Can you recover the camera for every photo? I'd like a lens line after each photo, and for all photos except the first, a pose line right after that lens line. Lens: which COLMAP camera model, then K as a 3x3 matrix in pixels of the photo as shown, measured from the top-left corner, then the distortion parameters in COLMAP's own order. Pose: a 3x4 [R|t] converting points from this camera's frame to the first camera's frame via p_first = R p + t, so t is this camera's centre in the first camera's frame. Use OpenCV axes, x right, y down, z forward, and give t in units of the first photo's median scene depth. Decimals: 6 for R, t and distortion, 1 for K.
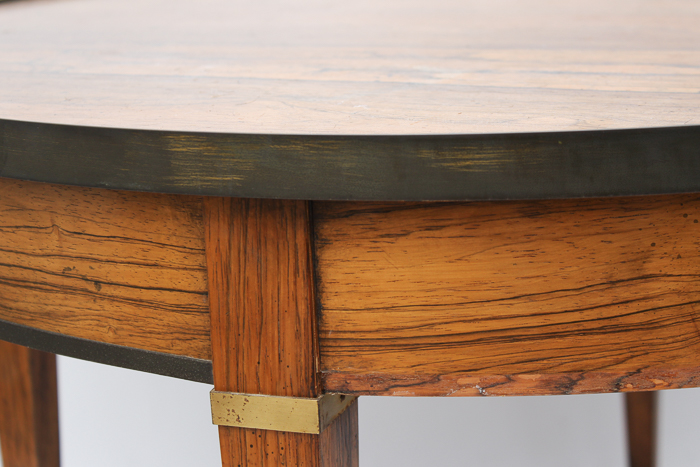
lens RADIAL K [[1599.9, 0, 373.2], [0, 1599.9, 224.6], [0, 0, 1]] dist [0.015382, 0.000000]
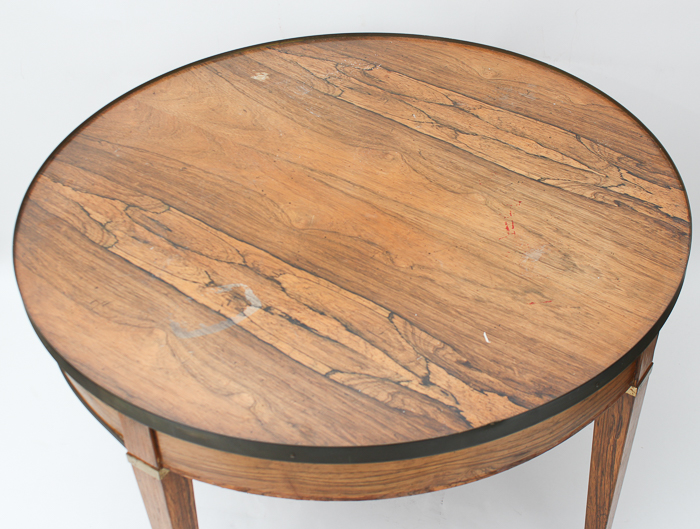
lens RADIAL K [[1079.2, 0, 362.2], [0, 1079.2, 242.8], [0, 0, 1]] dist [-0.075178, 0.000000]
pose [[0.972587, 0.156660, -0.171847, 0.540787], [-0.069049, 0.900236, 0.429892, -1.021515], [0.222049, -0.406242, 0.886376, -0.345189]]
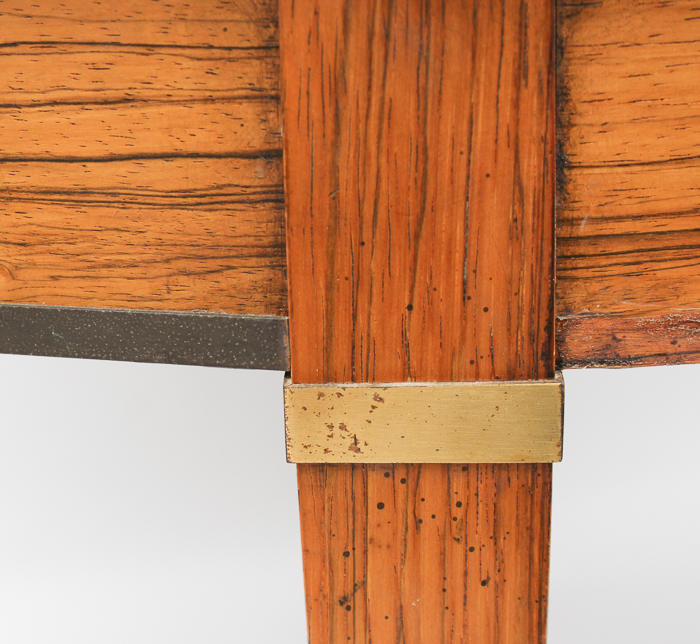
lens RADIAL K [[1532.5, 0, 268.6], [0, 1532.5, 299.9], [0, 0, 1]] dist [0.012521, 0.000000]
pose [[0.970252, -0.053379, 0.236141, -0.206891], [0.054515, 0.998511, 0.001720, 0.082925], [-0.235882, 0.011205, 0.971717, 0.622366]]
